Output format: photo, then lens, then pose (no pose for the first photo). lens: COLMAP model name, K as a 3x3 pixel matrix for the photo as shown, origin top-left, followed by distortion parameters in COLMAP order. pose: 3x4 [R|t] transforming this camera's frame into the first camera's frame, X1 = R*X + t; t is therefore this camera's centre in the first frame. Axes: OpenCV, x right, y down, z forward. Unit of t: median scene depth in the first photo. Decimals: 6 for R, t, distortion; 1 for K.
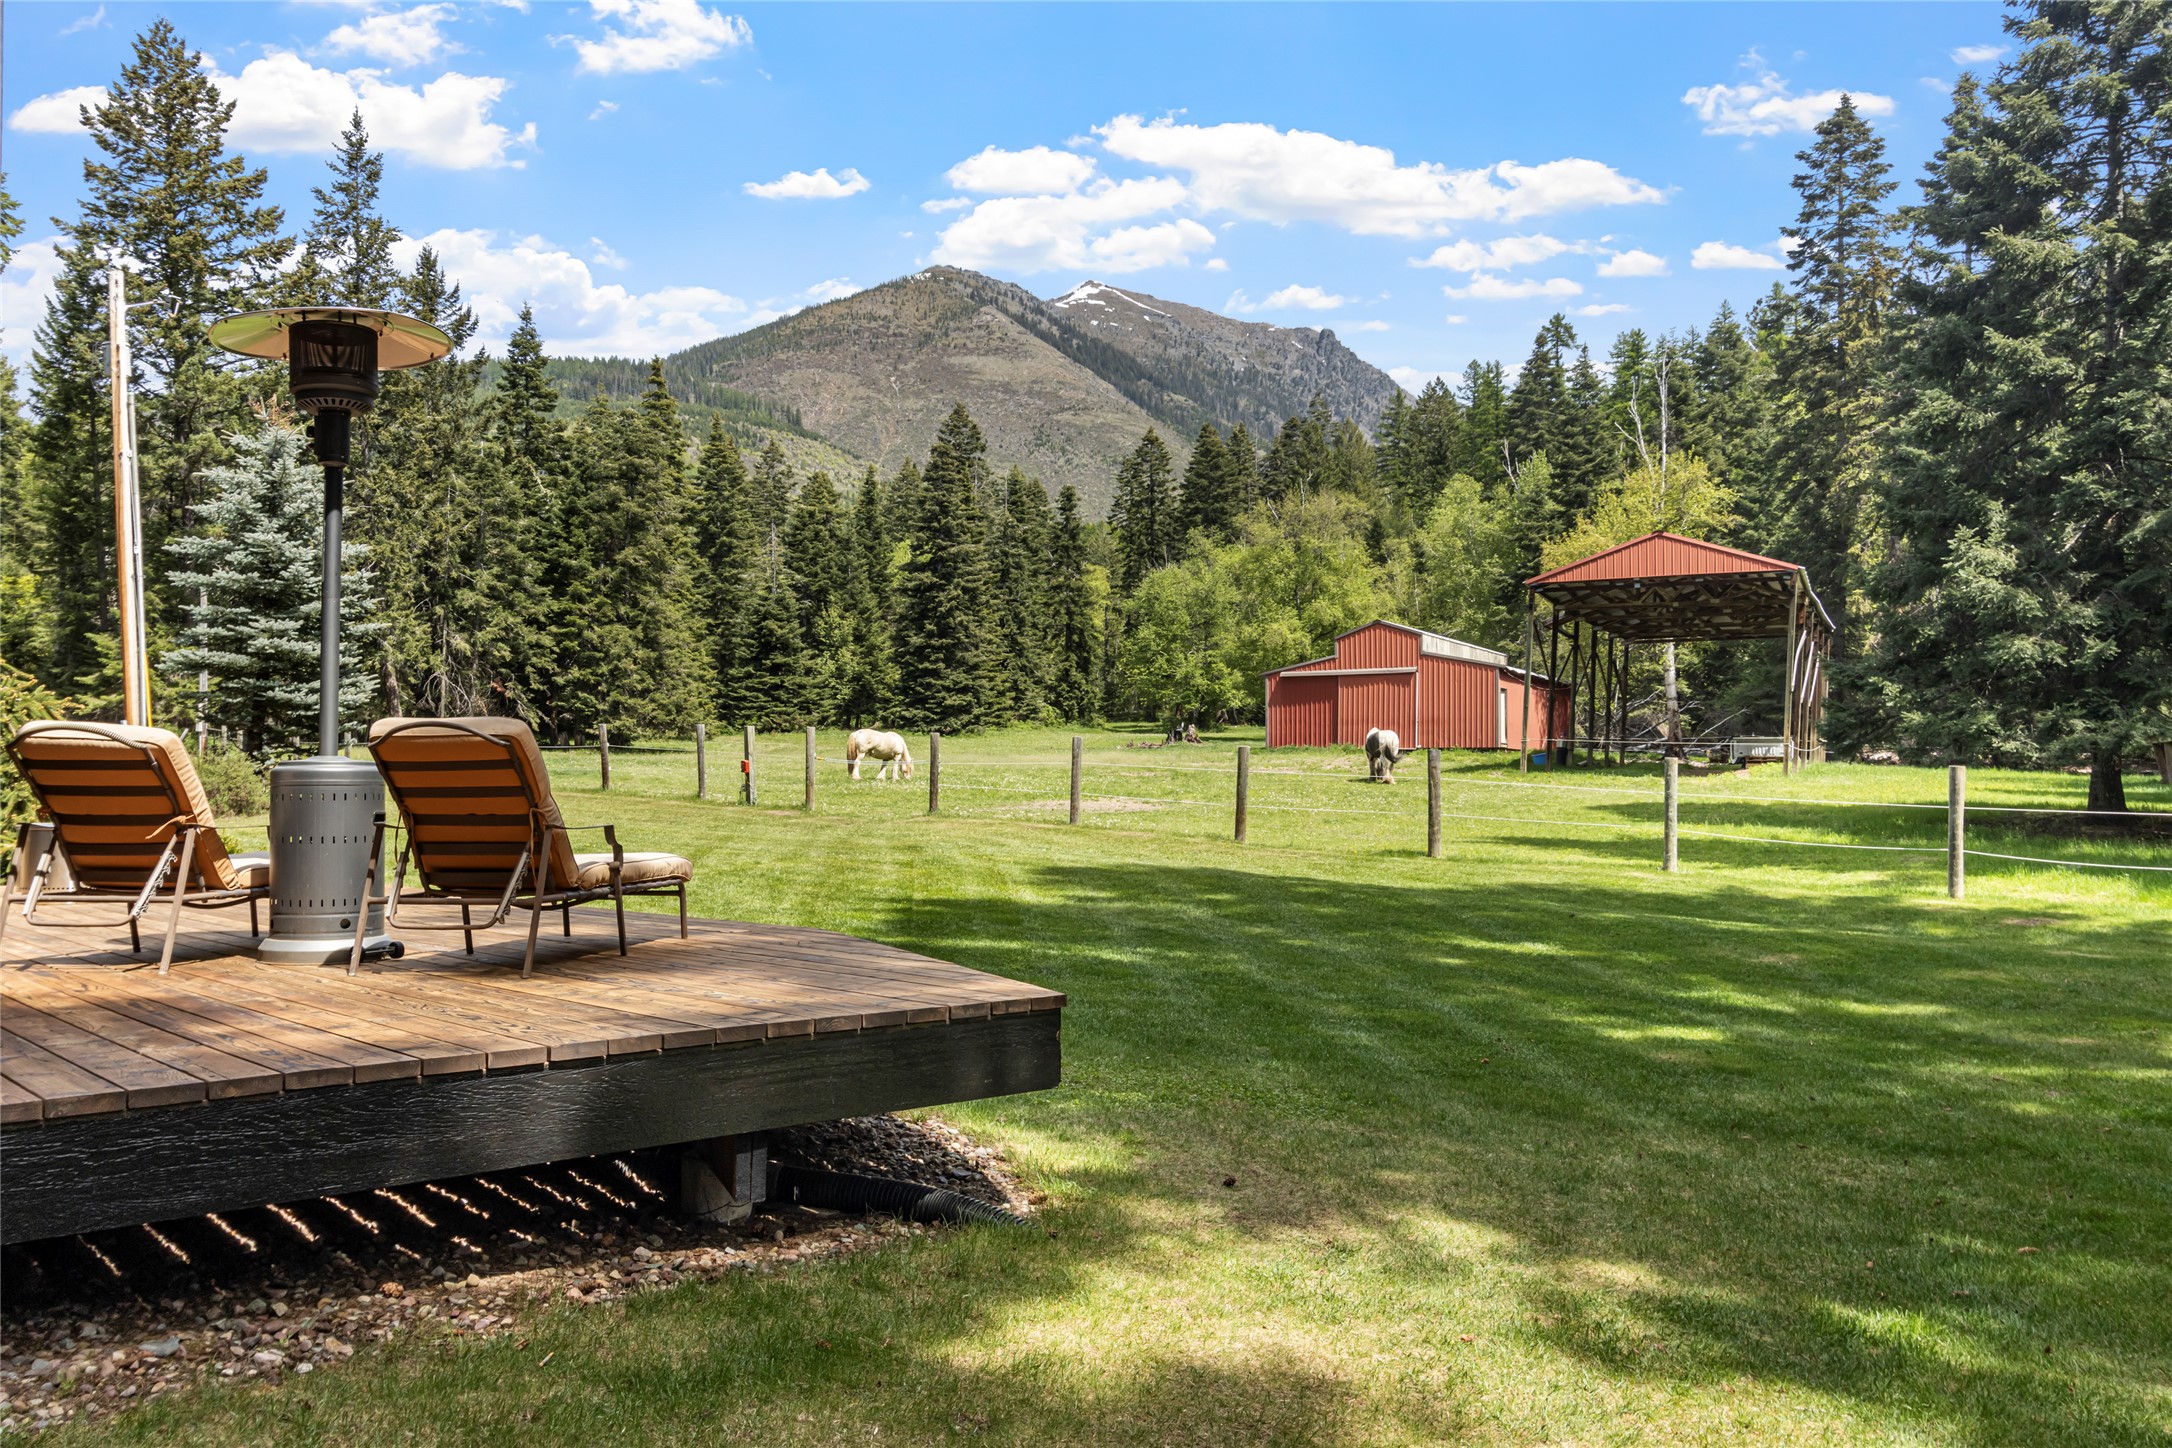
lens RADIAL K [[1815.9, 0, 1076.7], [0, 1815.9, 722.0], [0, 0, 1]] dist [0.046529, 0.003161]
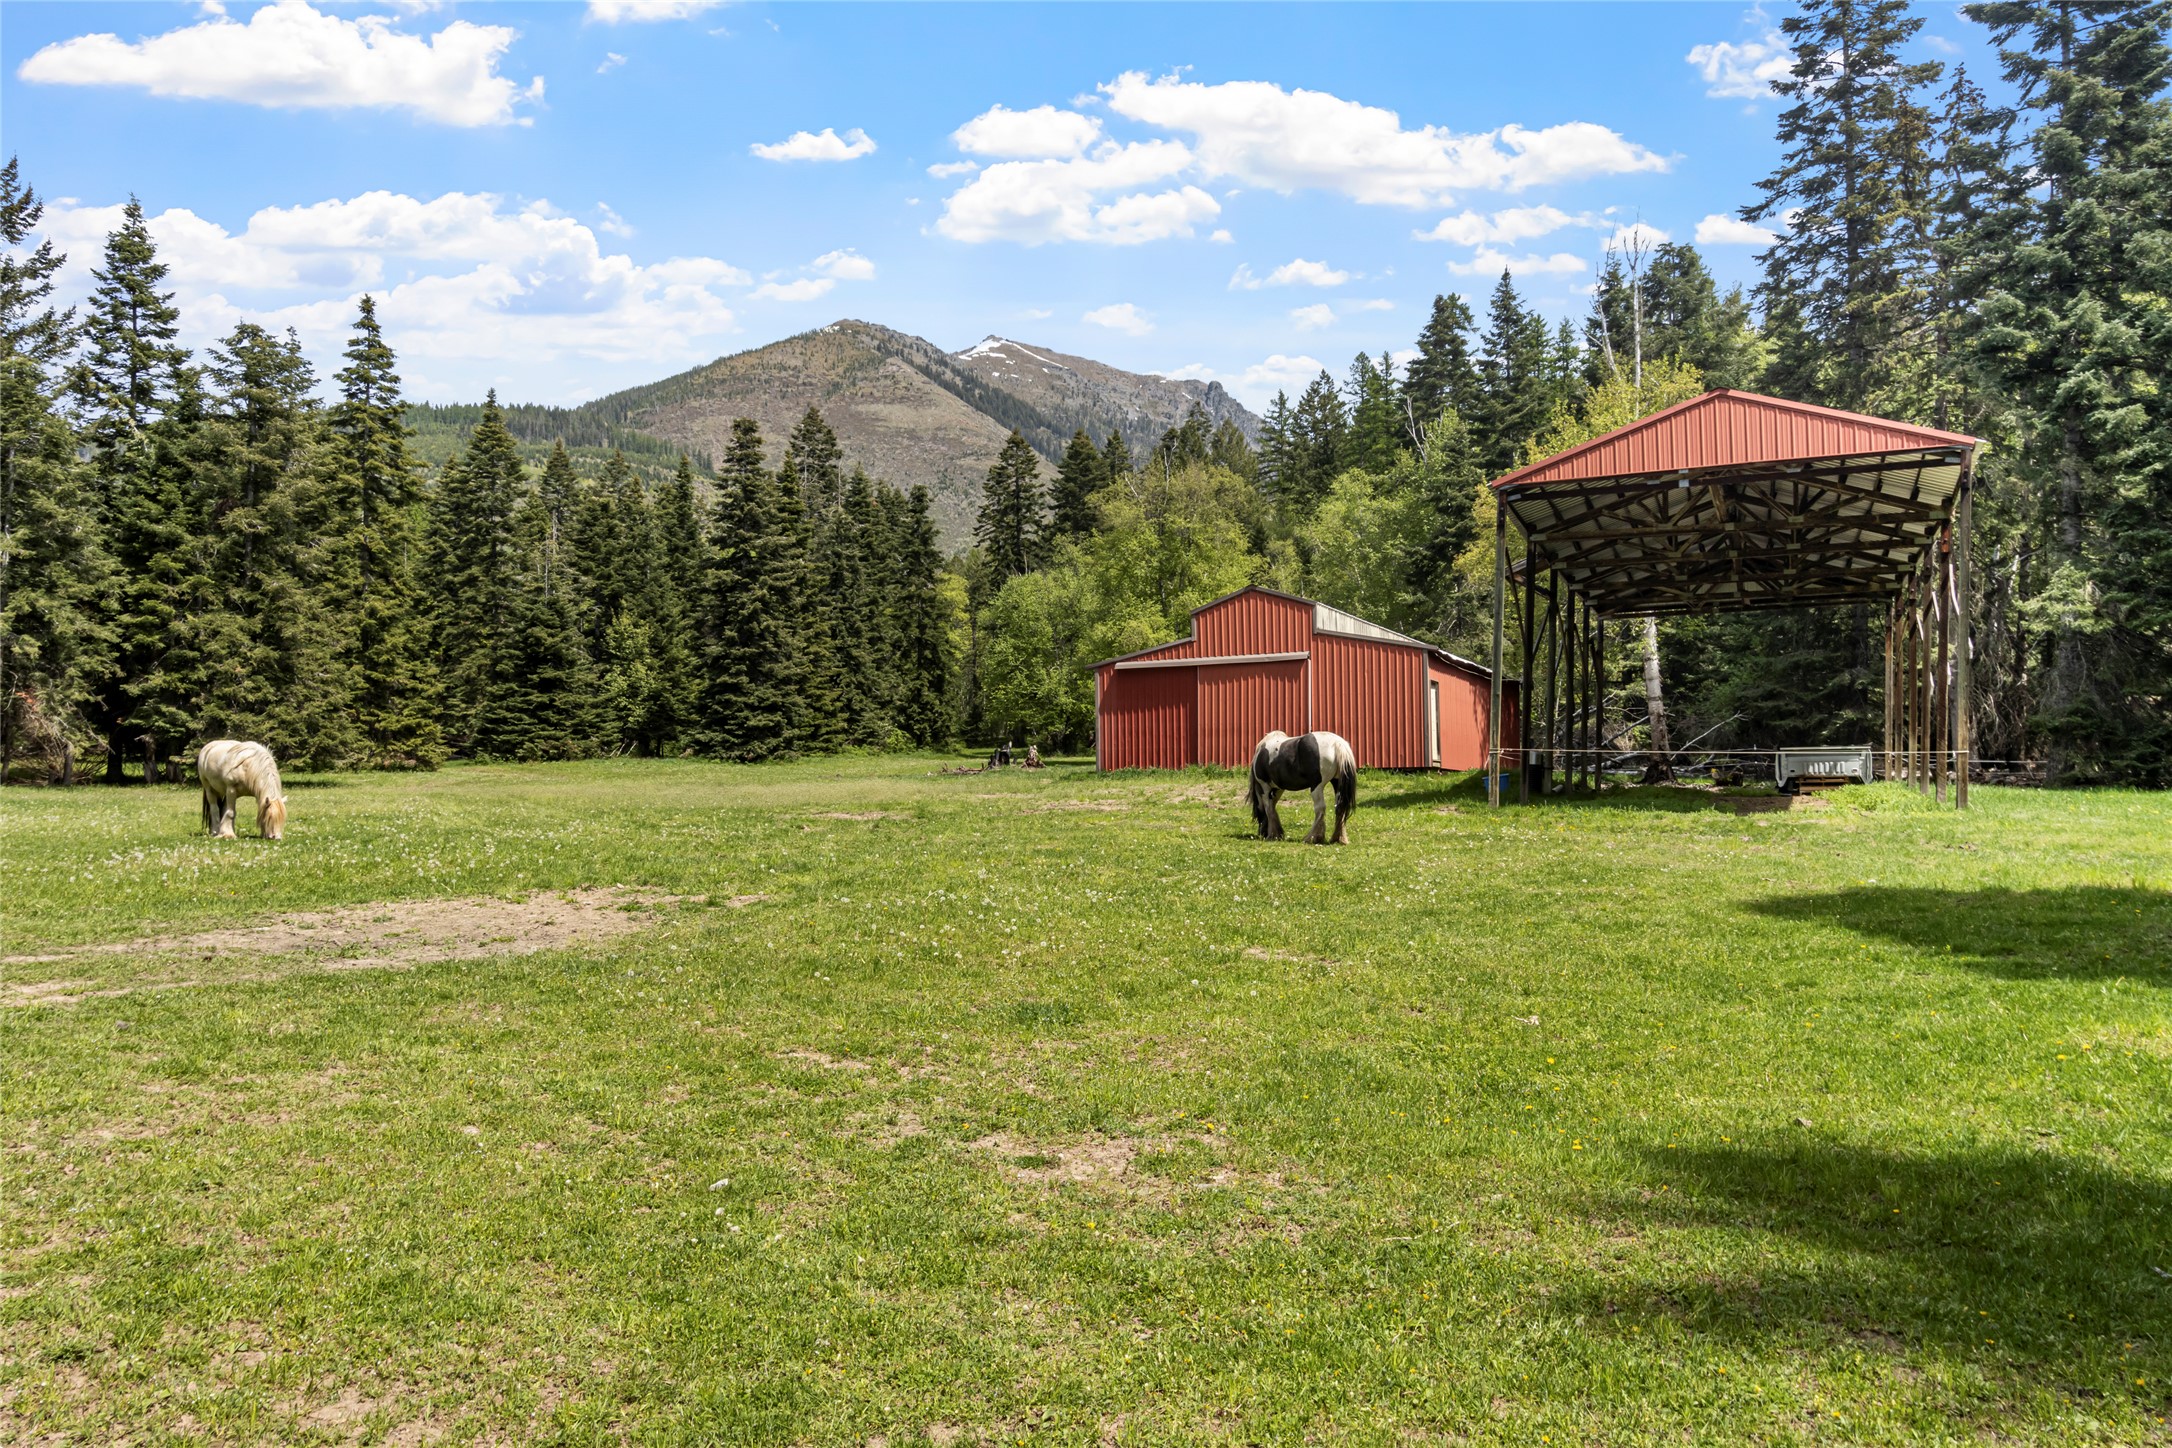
lens RADIAL K [[1700.7, 0, 1091.7], [0, 1700.7, 728.2], [0, 0, 1]] dist [0.012556, -0.000687]
pose [[0.998064, -0.008517, 0.061616, 0.036377], [0.009393, 0.999859, -0.013940, 0.003846], [-0.061488, 0.014491, 0.998003, 0.202801]]
